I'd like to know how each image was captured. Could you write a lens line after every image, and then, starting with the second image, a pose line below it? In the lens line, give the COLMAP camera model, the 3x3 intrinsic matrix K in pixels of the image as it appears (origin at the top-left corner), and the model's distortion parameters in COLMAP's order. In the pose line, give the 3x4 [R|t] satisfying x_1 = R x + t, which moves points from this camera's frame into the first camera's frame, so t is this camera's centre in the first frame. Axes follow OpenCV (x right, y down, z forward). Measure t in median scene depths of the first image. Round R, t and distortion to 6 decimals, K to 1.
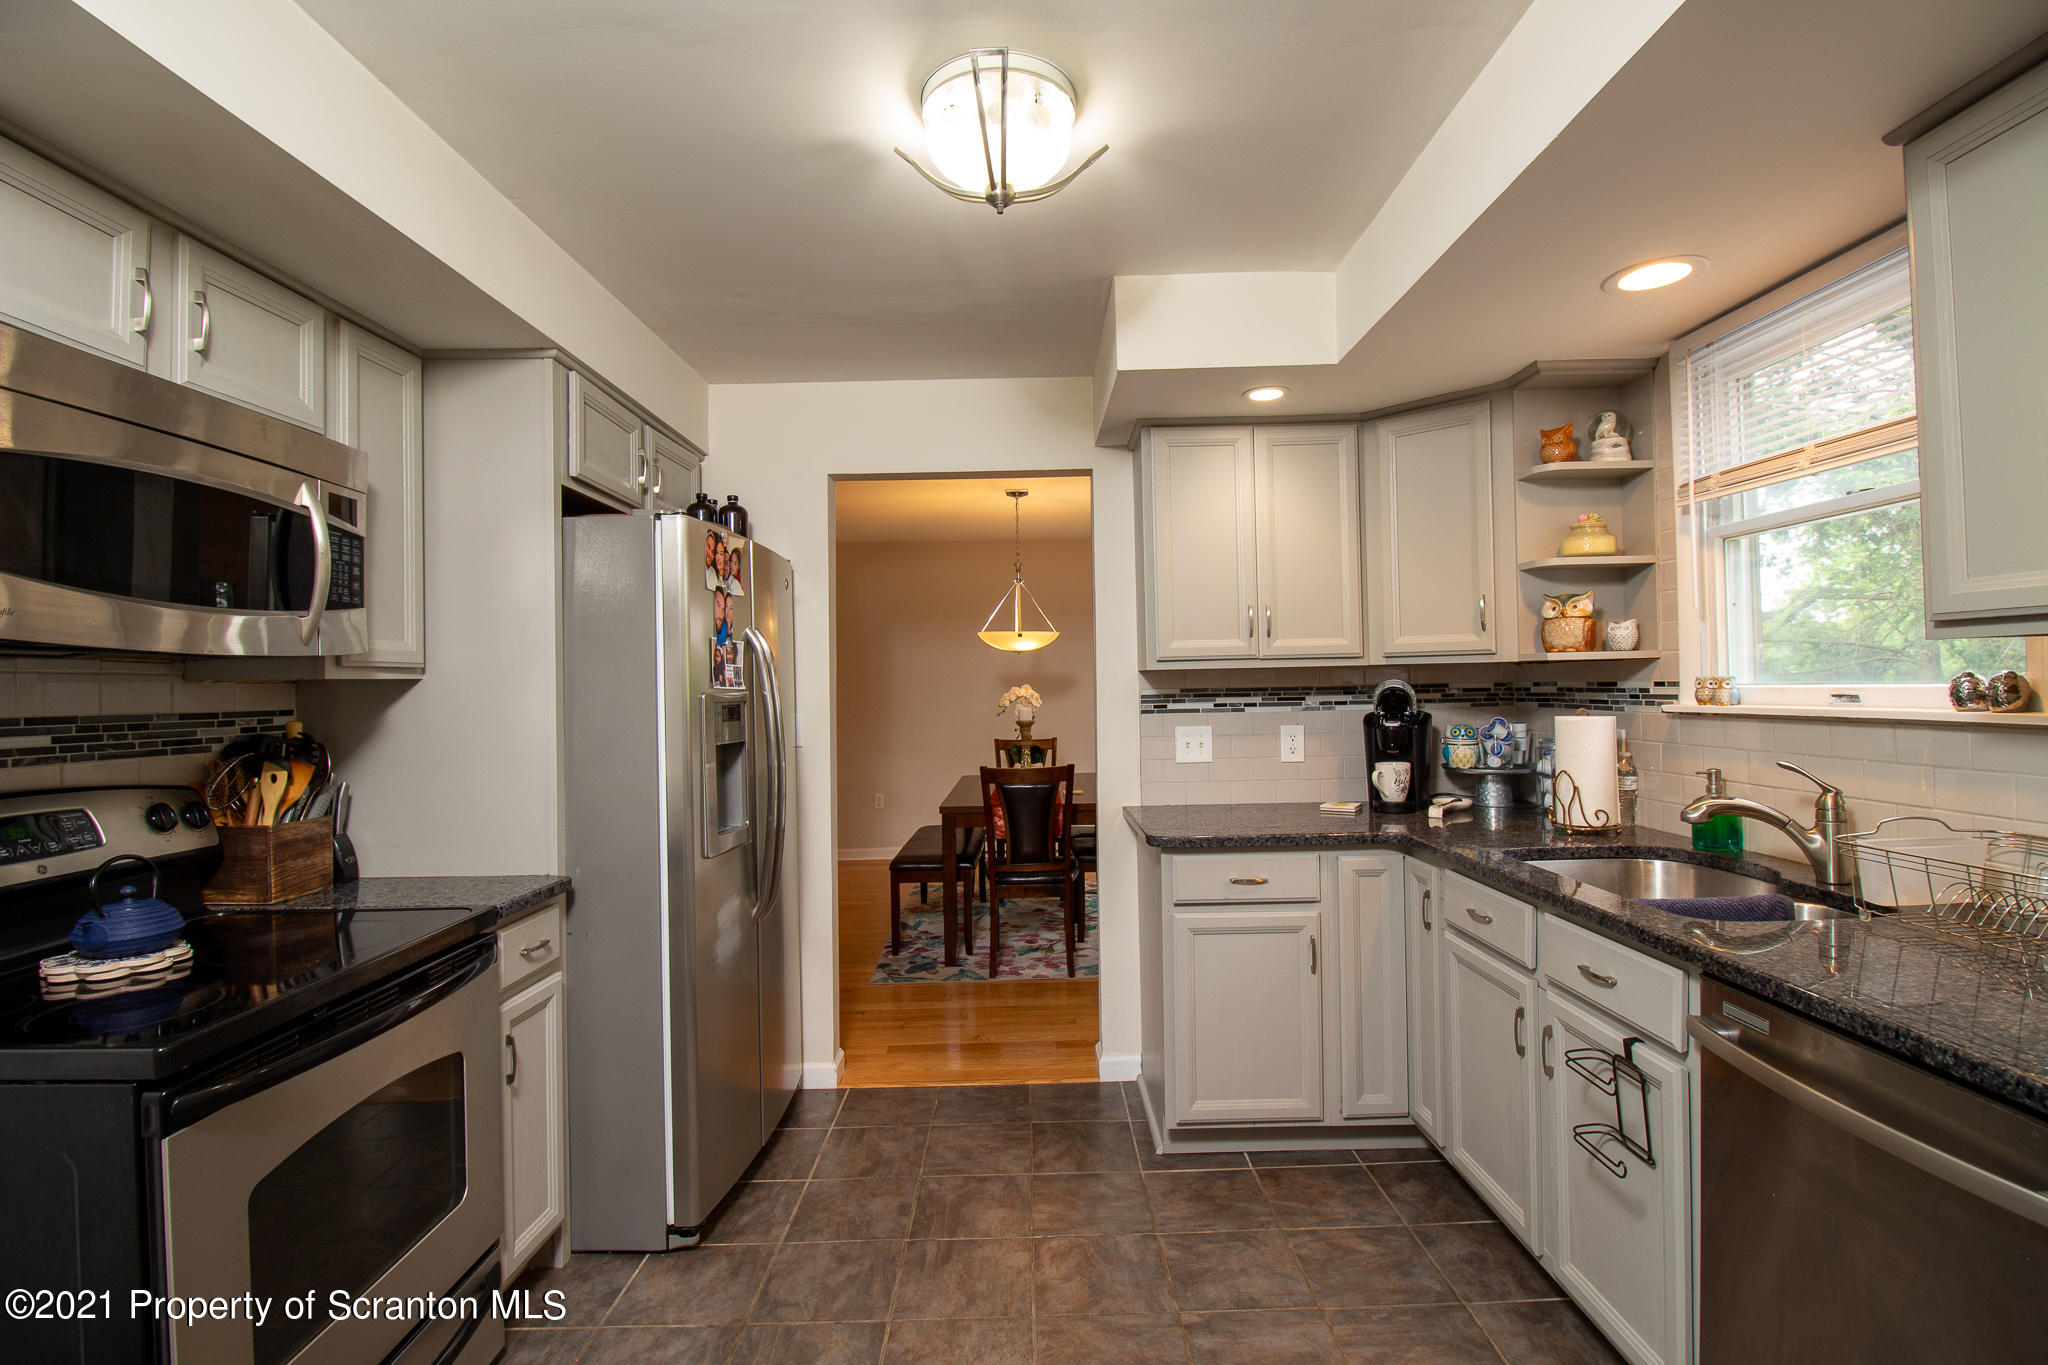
lens RADIAL K [[960.9, 0, 1032.2], [0, 960.9, 674.5], [0, 0, 1]] dist [0.014896, -0.017009]
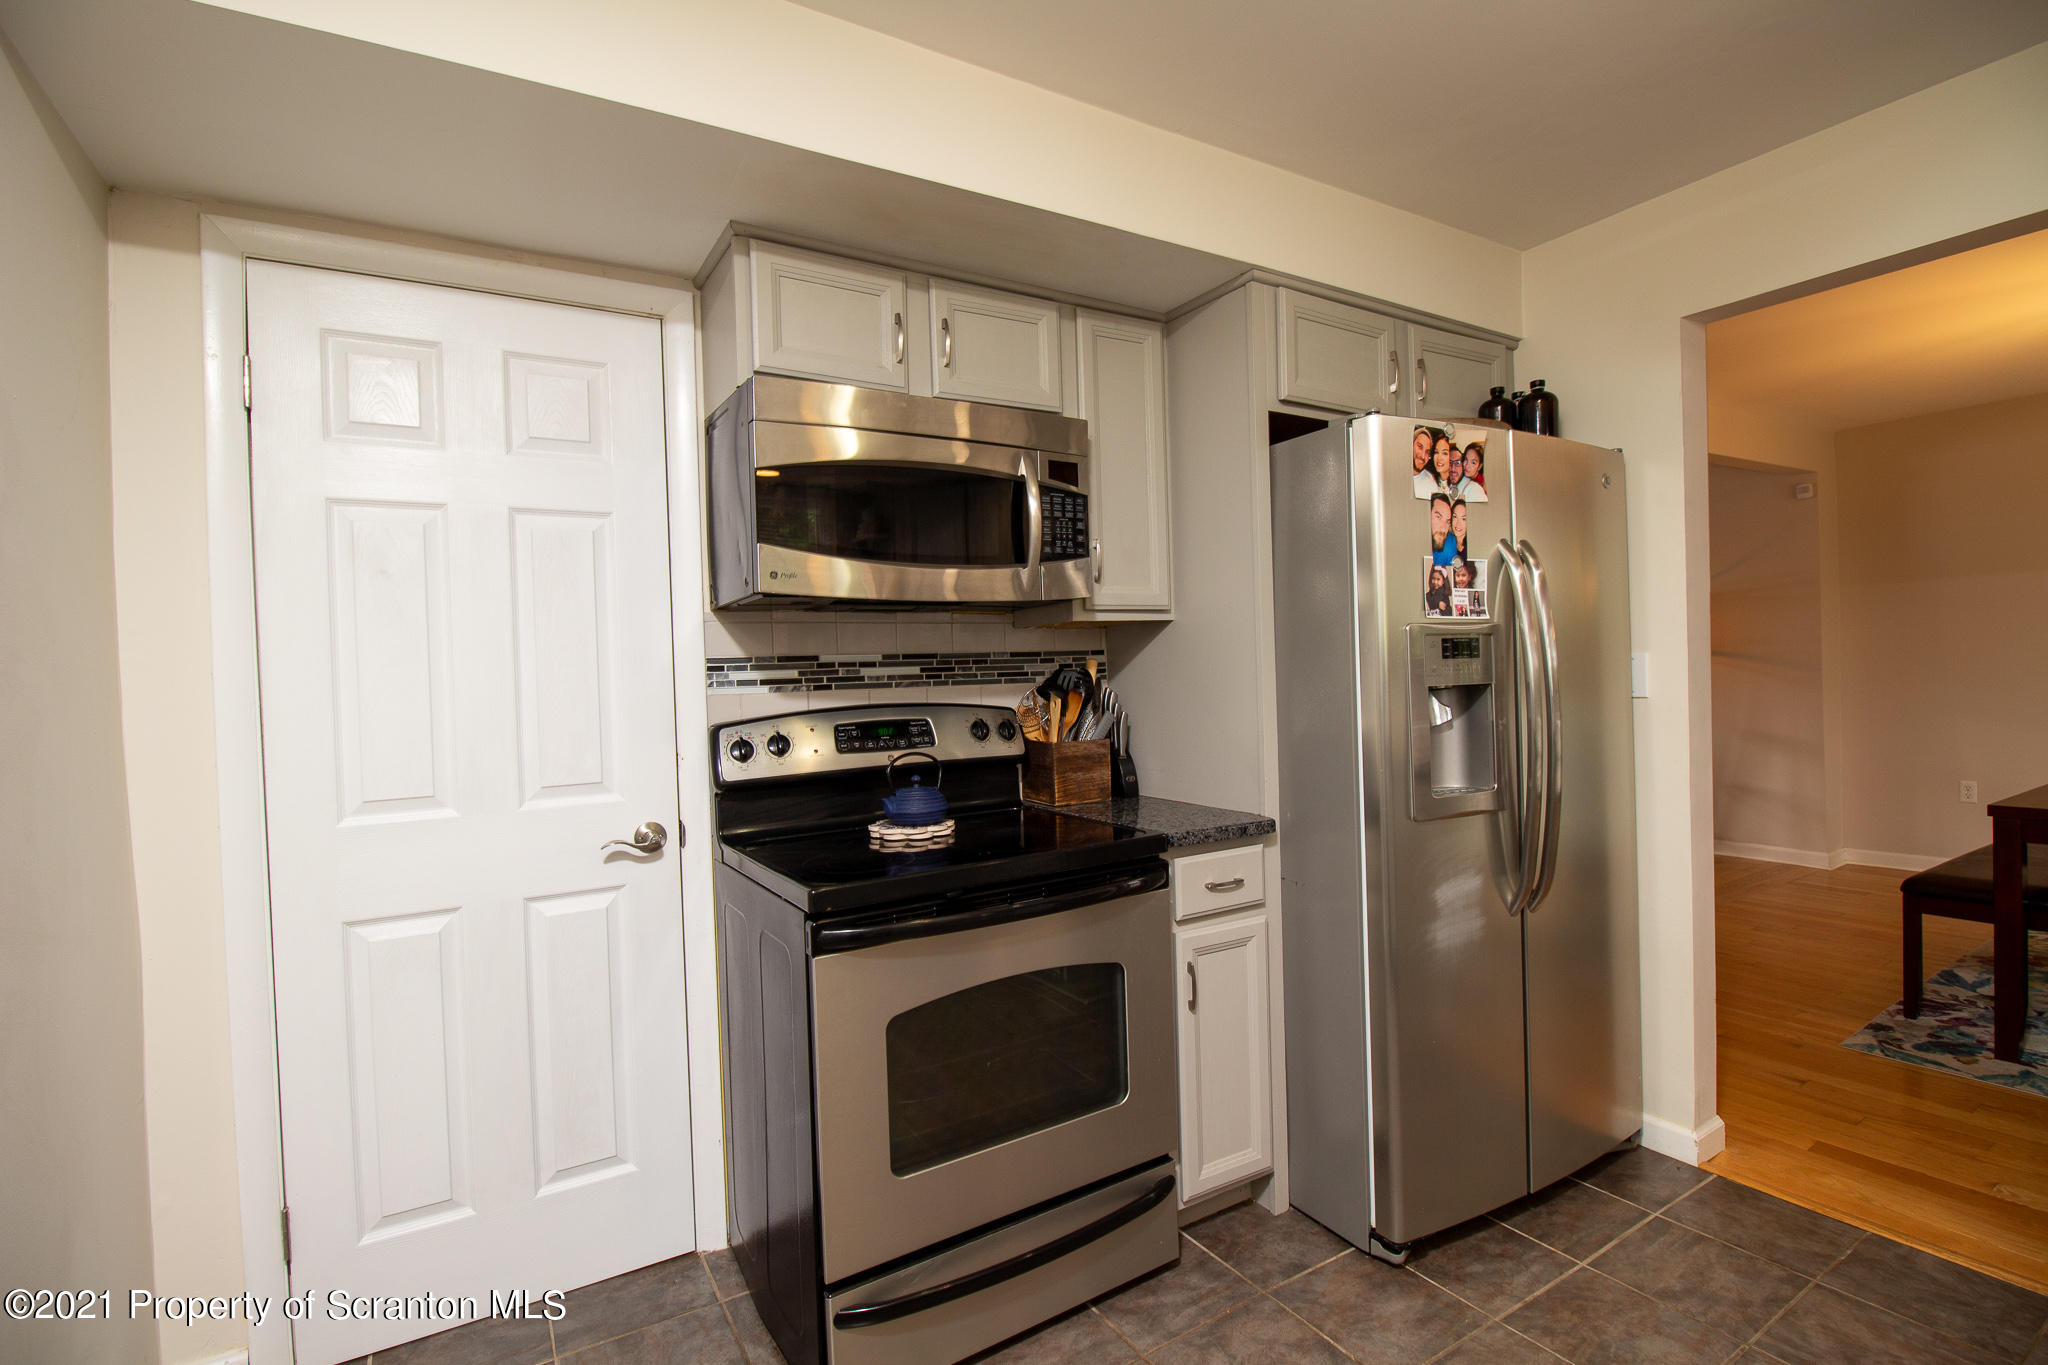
lens RADIAL K [[960.9, 0, 1032.2], [0, 960.9, 674.5], [0, 0, 1]] dist [0.014896, -0.017009]
pose [[0.529045, 0.006638, -0.848568, 0.213359], [0.032551, 0.999075, 0.028110, 0.031876], [0.847969, -0.042493, 0.528340, 0.303354]]
